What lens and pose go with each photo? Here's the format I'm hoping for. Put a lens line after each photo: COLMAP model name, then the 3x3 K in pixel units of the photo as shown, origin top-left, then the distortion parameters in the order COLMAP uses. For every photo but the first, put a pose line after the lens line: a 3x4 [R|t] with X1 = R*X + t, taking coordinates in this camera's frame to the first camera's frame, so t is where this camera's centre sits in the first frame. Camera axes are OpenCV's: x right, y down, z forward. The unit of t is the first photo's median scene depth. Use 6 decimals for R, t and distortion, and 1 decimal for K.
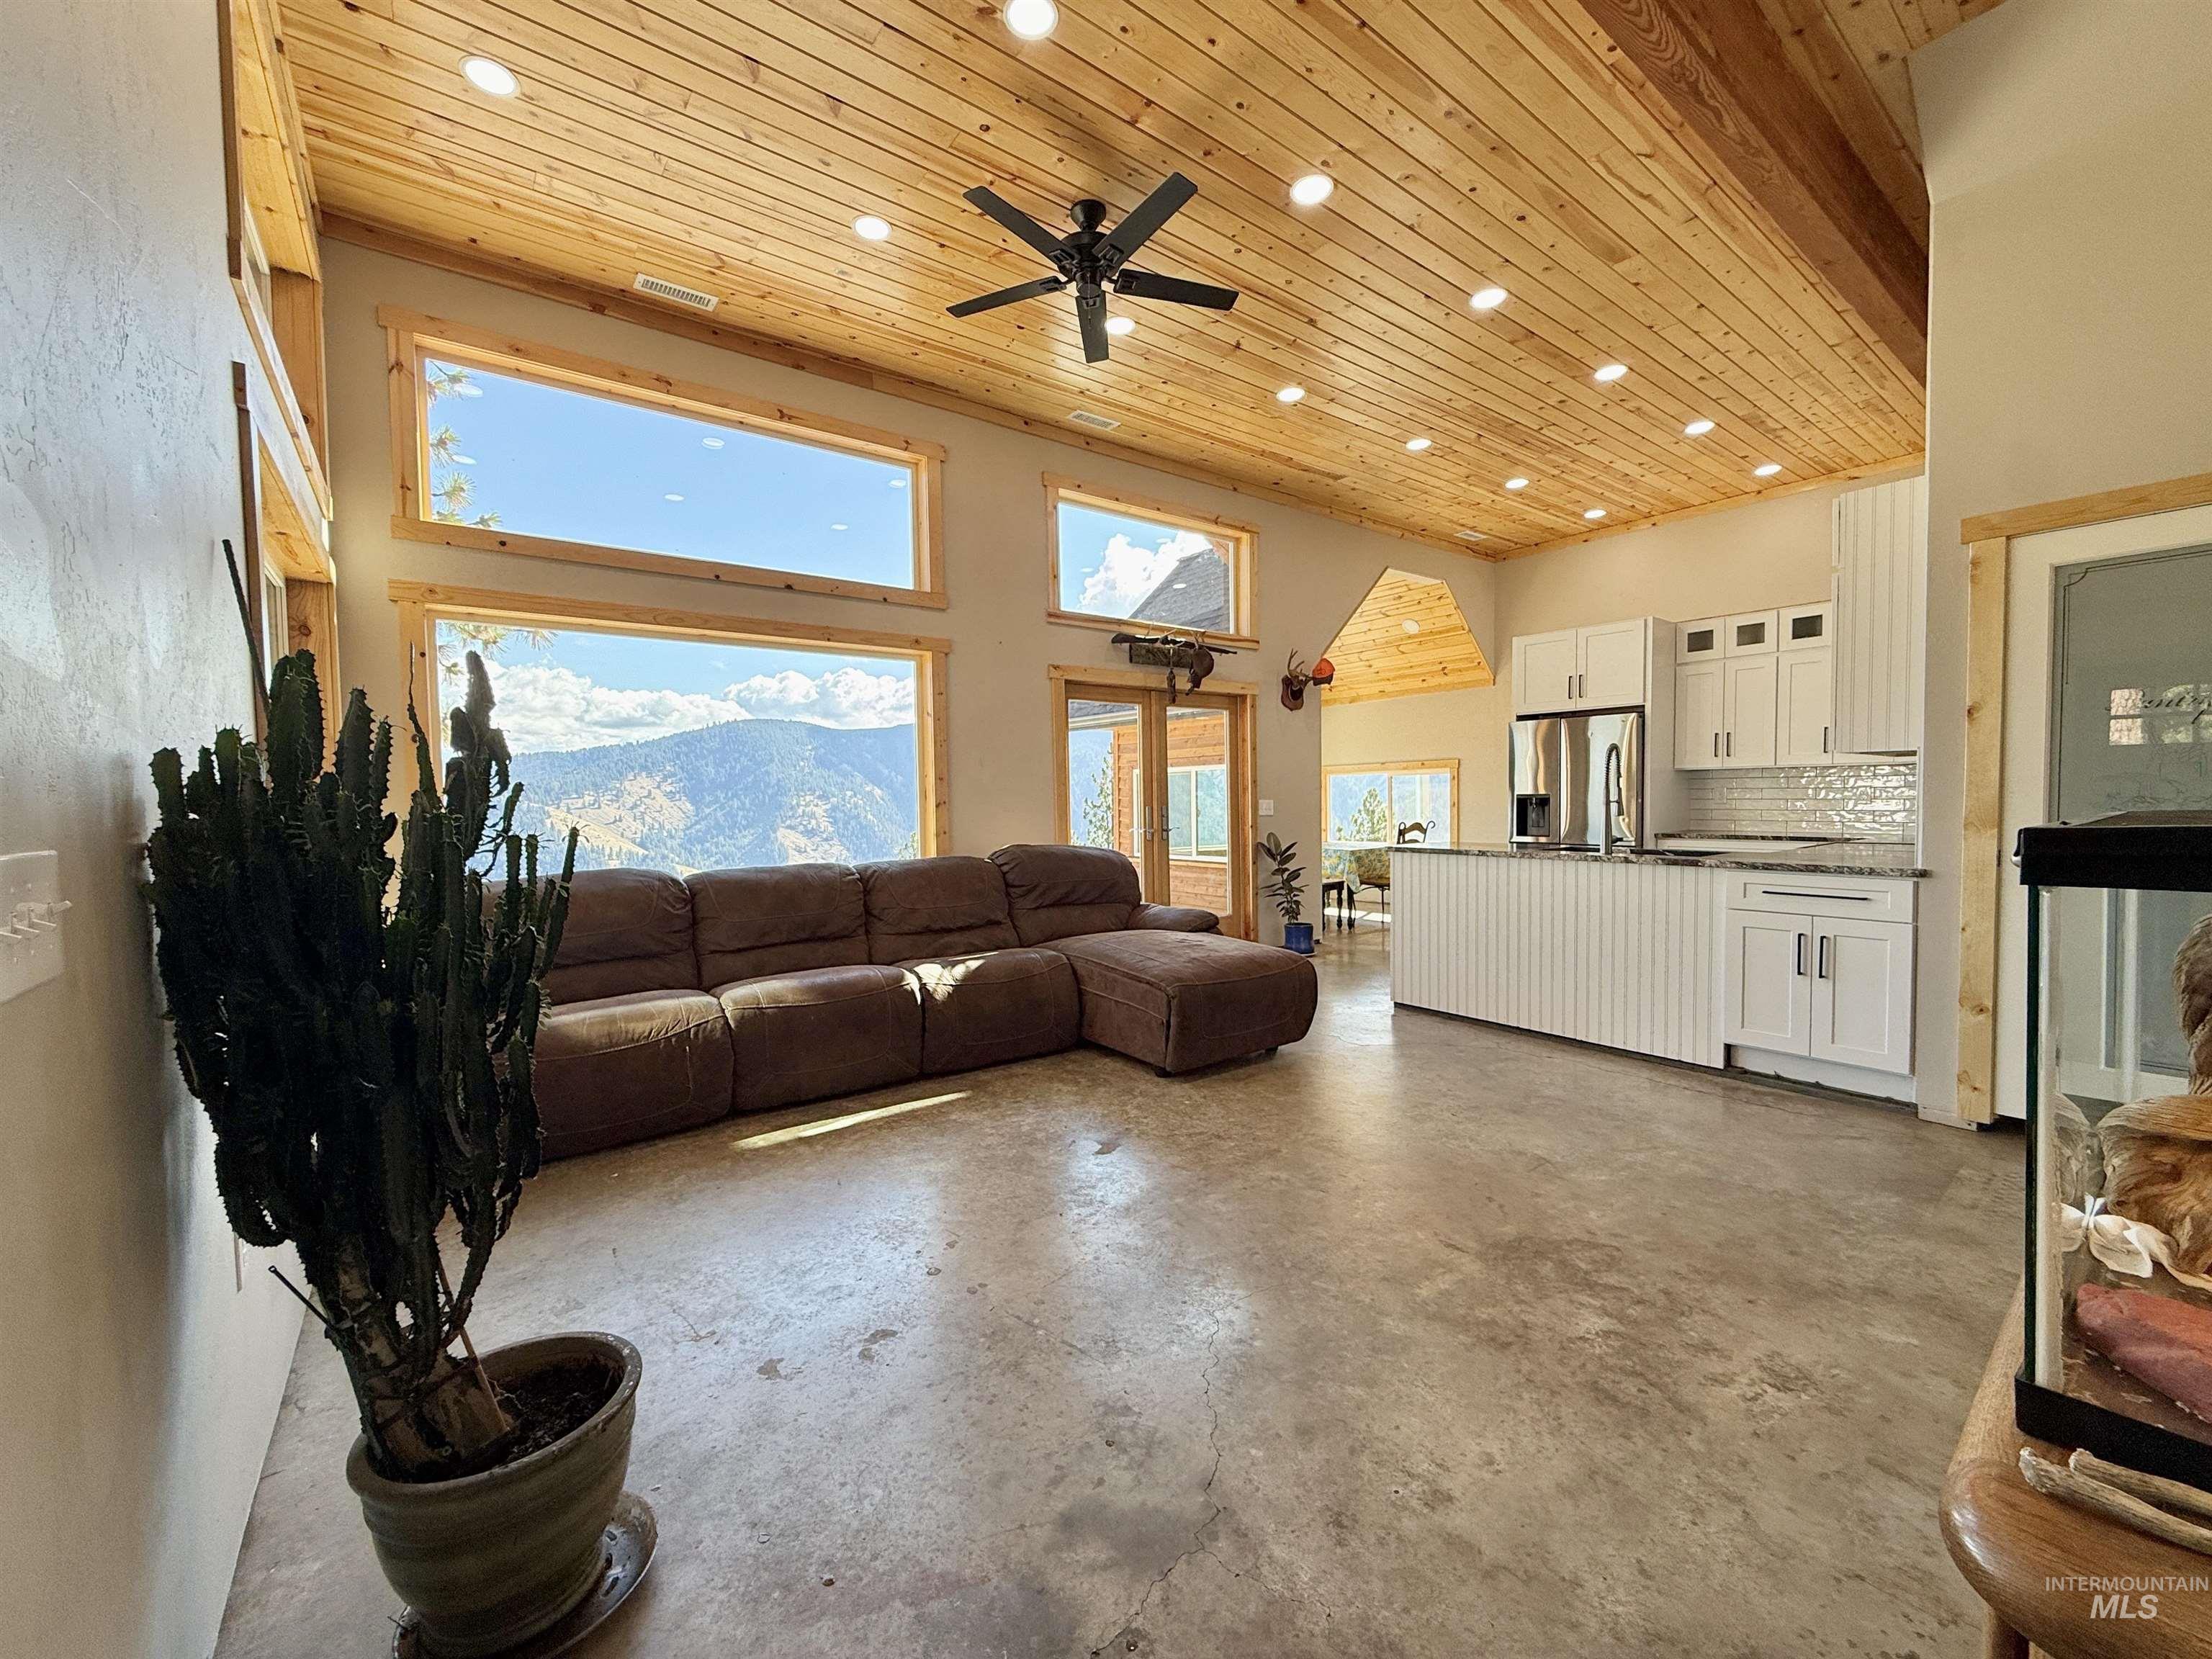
lens RADIAL K [[878.1, 0, 1106.5], [0, 878.1, 841.1], [0, 0, 1]] dist [-0.000898, 0.000809]
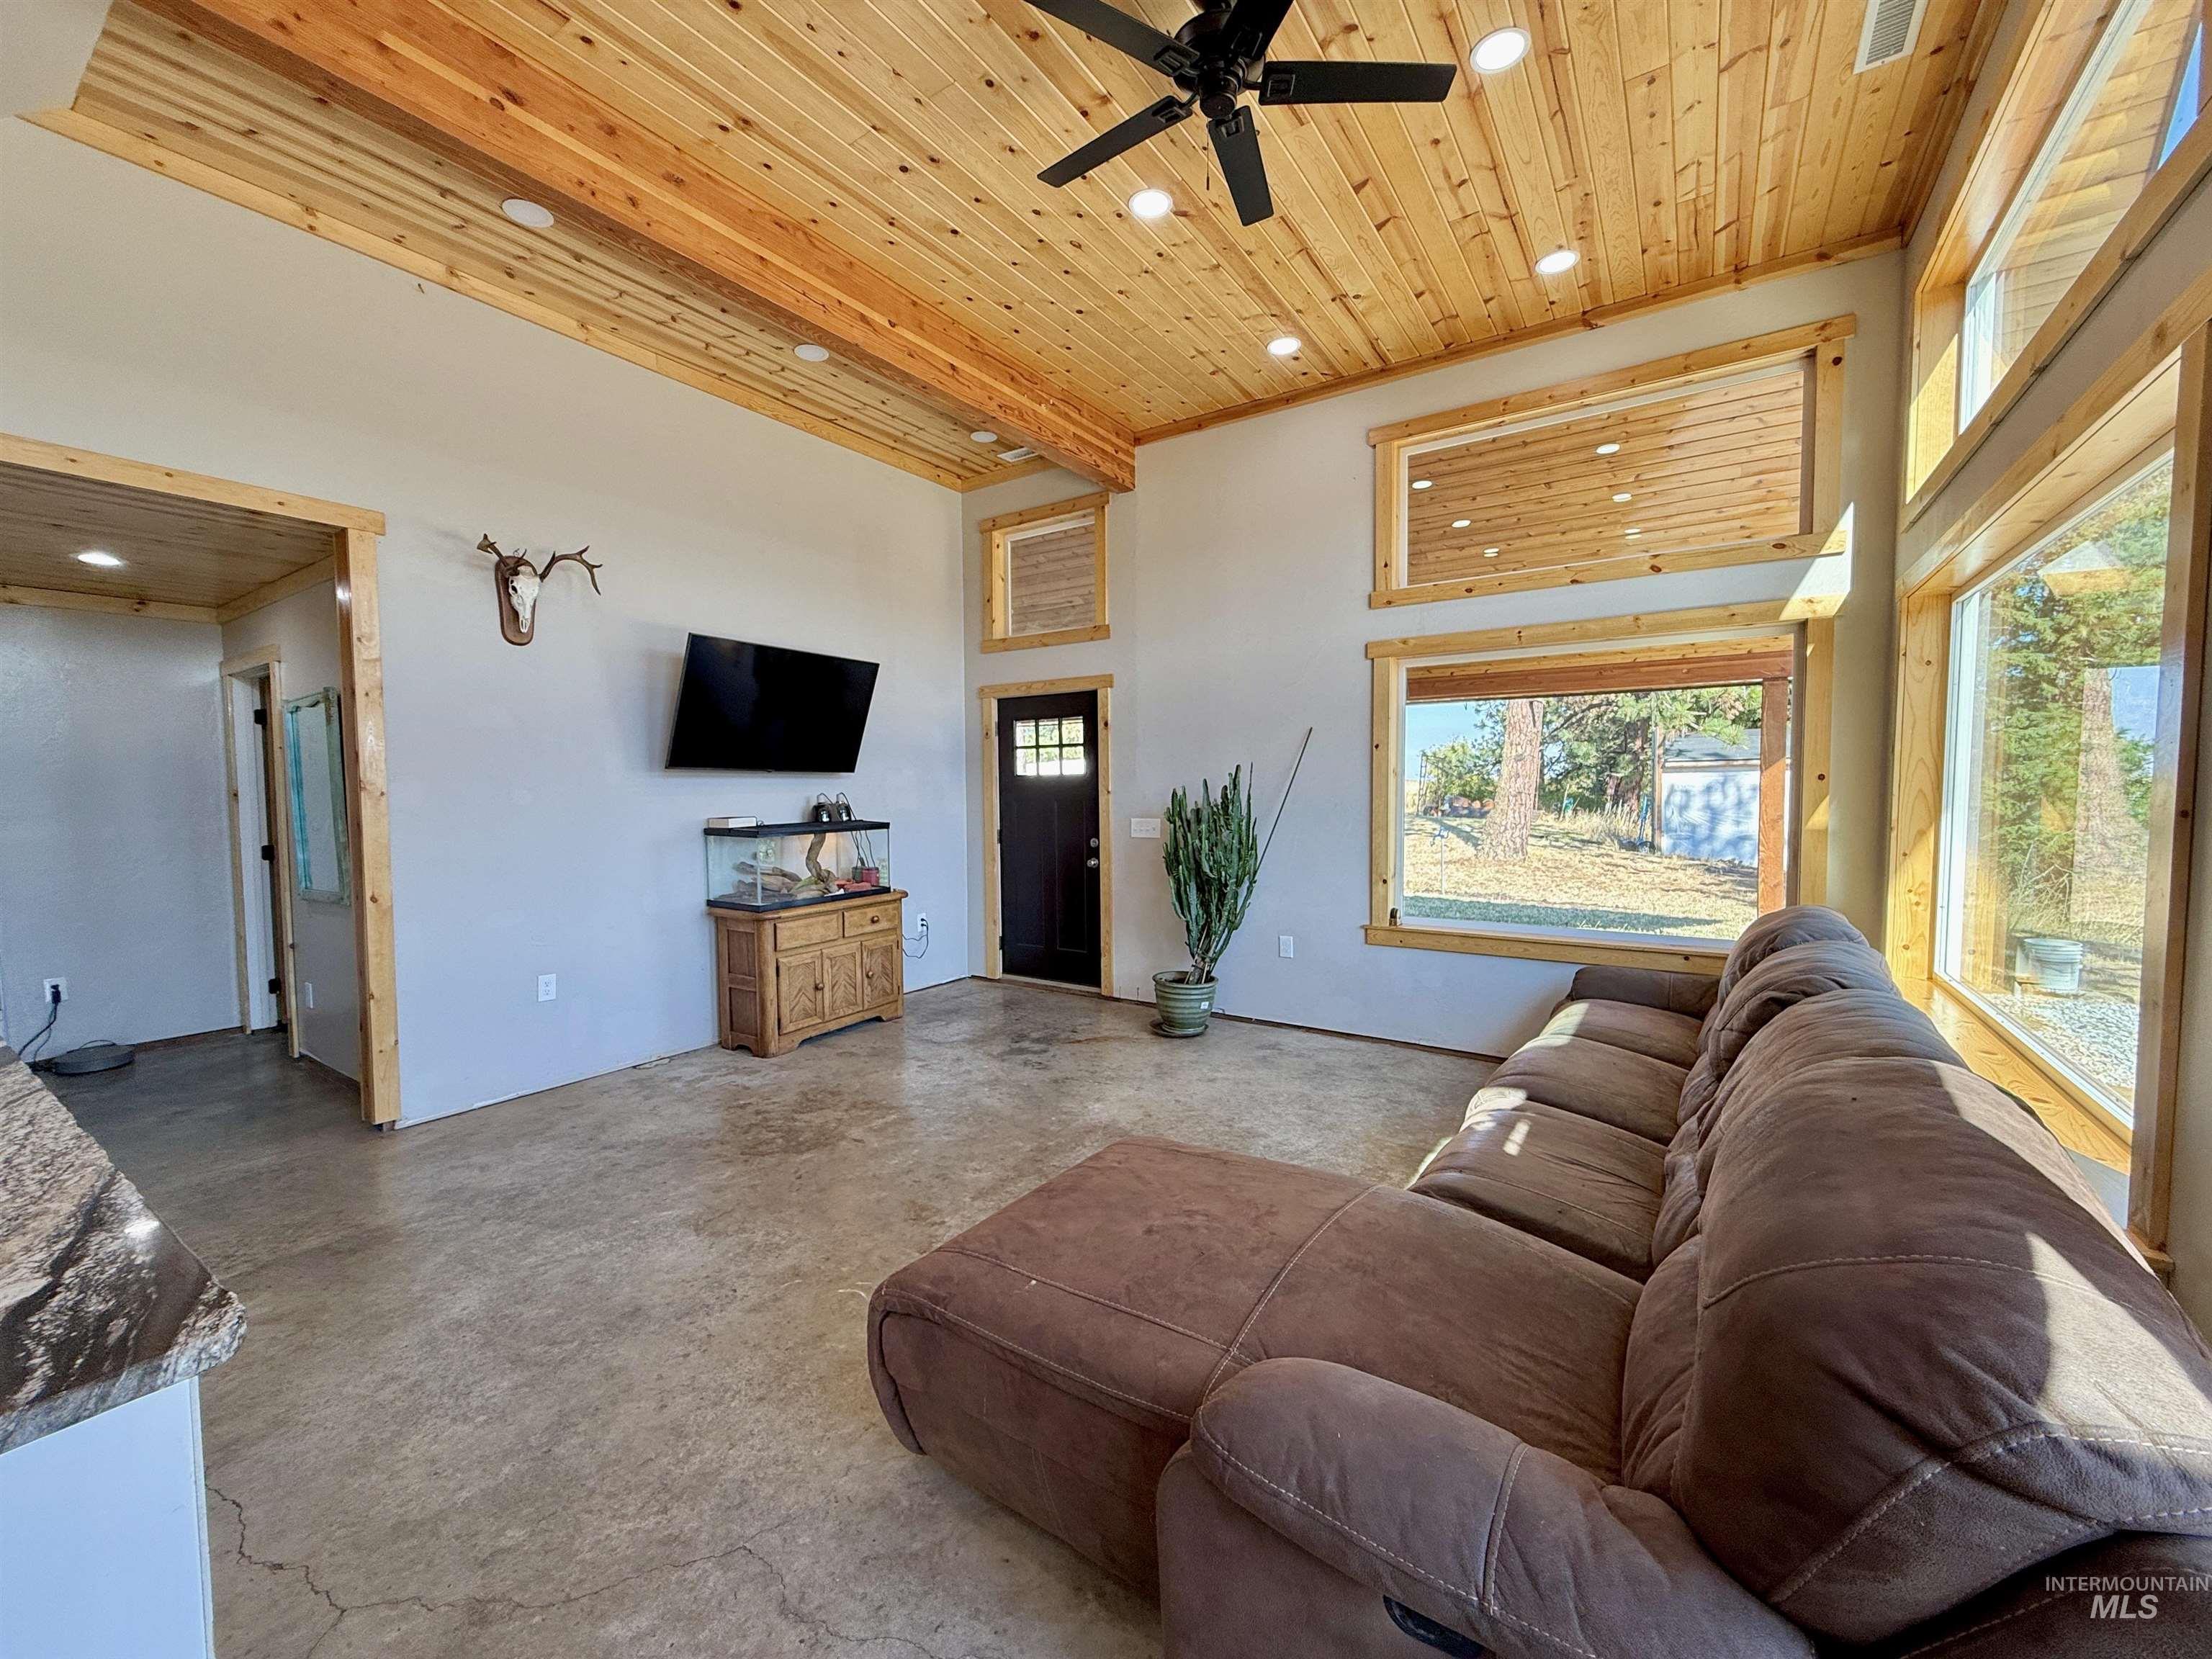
lens RADIAL K [[878.1, 0, 1100.7], [0, 878.1, 833.0], [0, 0, 1]] dist [-0.000898, 0.000809]
pose [[-0.947929, 0.040099, -0.315949, 0.190075], [0.008015, 0.994731, 0.102201, -0.082344], [0.318382, 0.094347, -0.943256, 1.032894]]
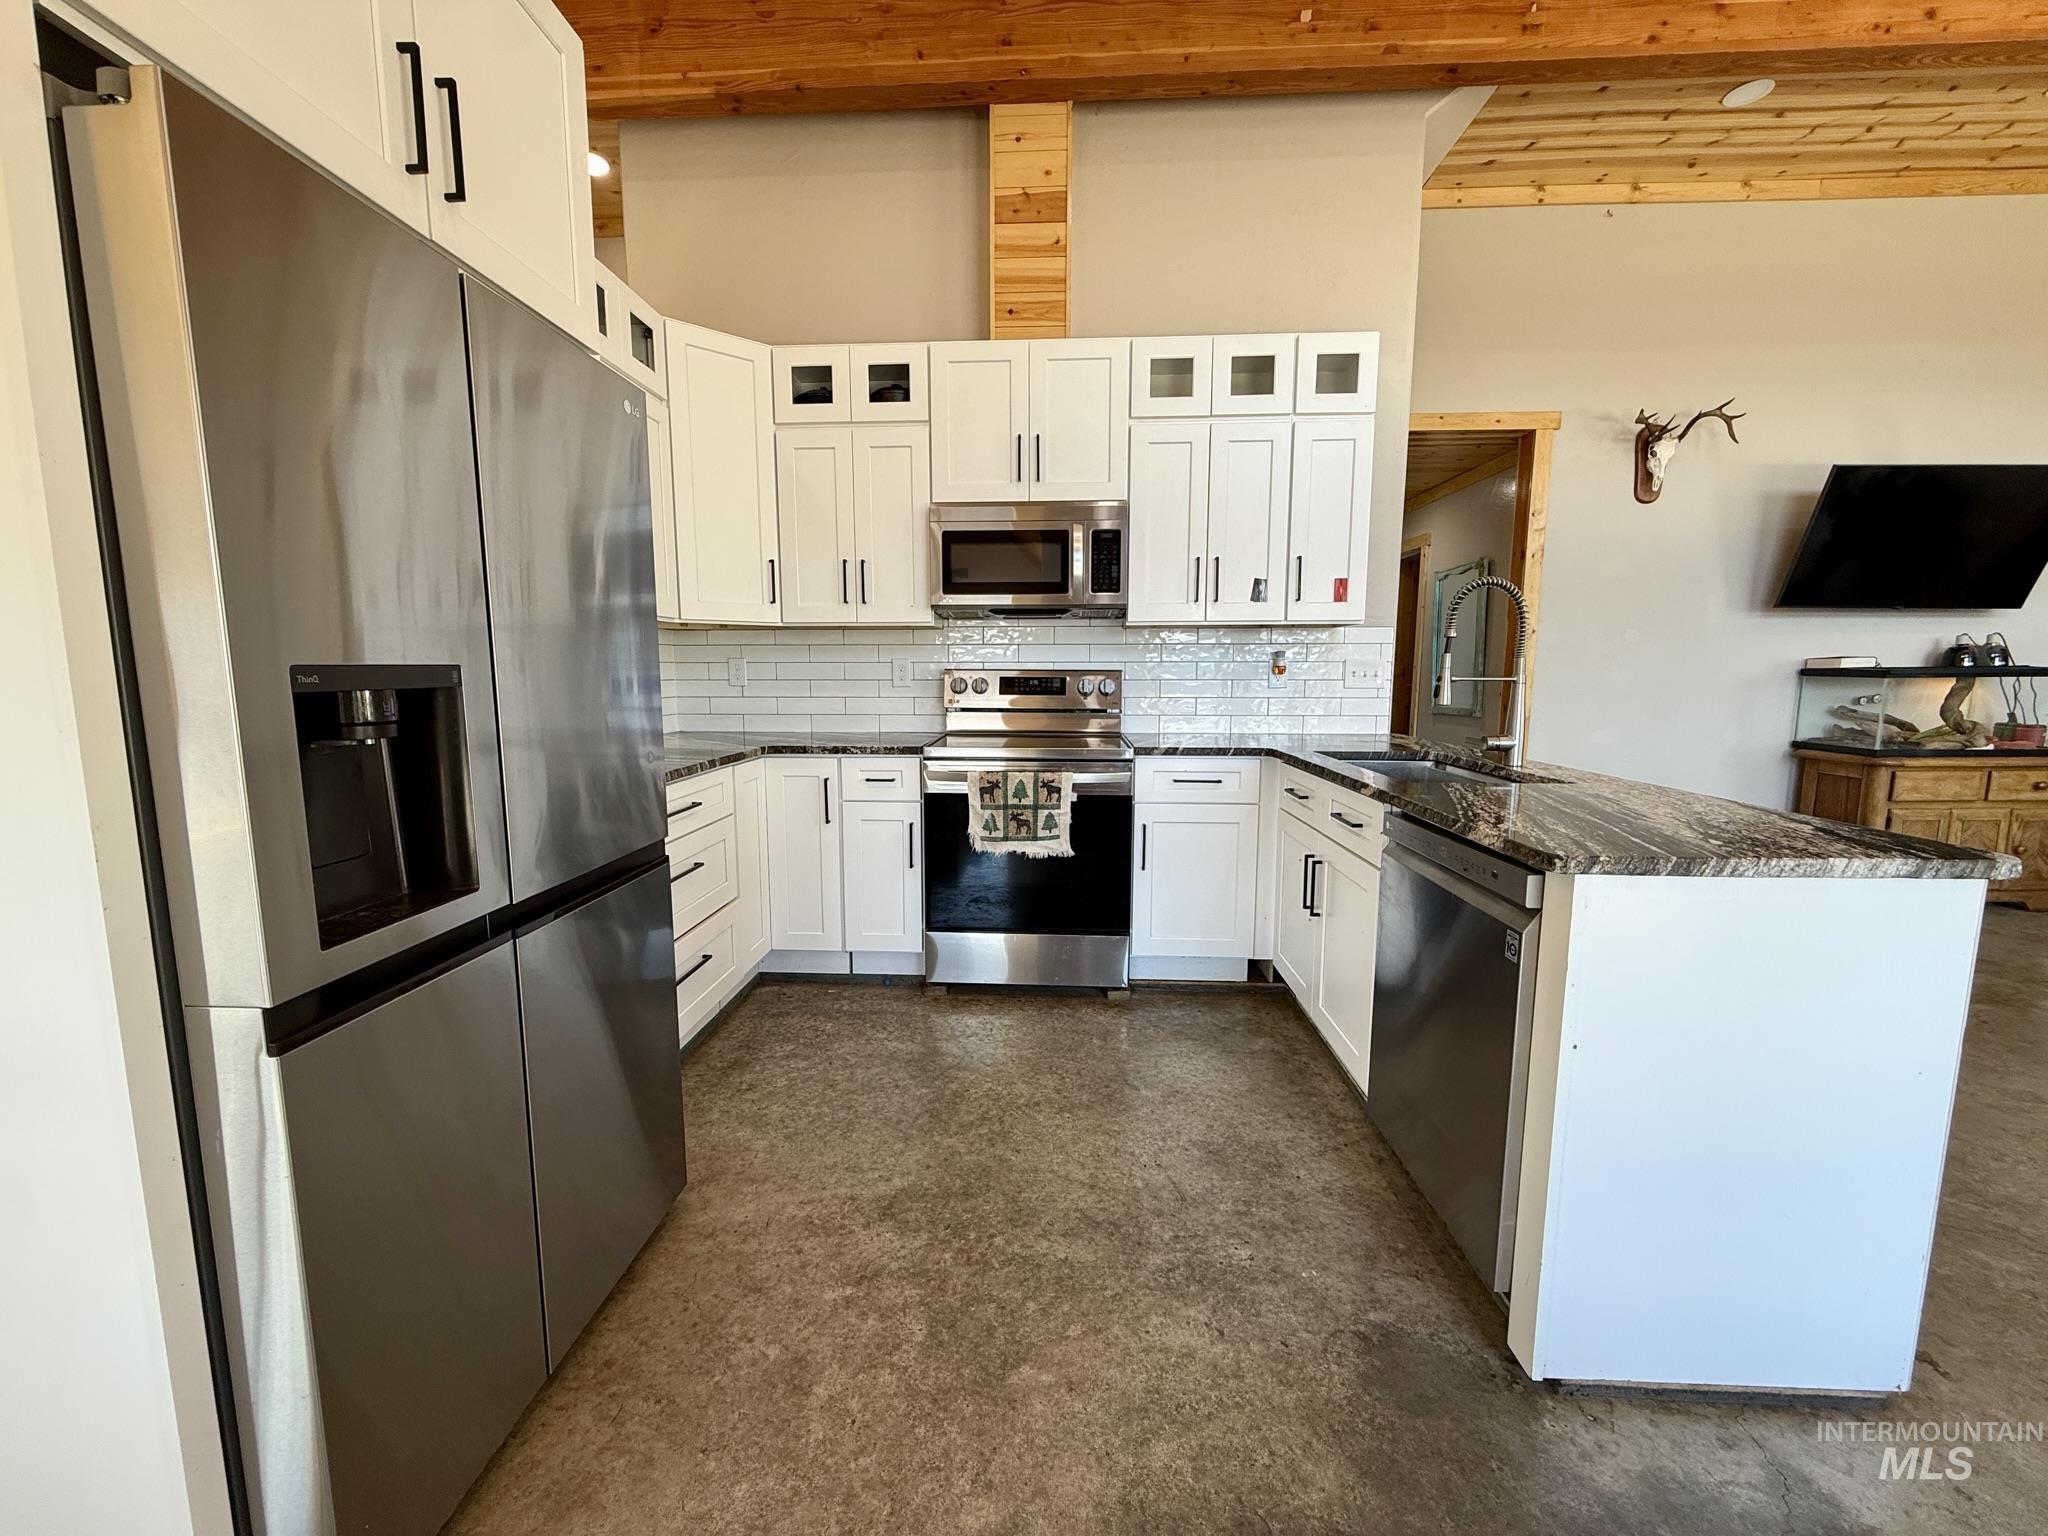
lens RADIAL K [[813.0, 0, 1021.1], [0, 813.0, 768.1], [0, 0, 1]] dist [-0.000898, 0.000809]
pose [[-0.761910, -0.067730, 0.644132, 0.347637], [0.042720, 0.987096, 0.154324, -0.061309], [-0.646272, 0.145099, -0.749185, 1.193915]]
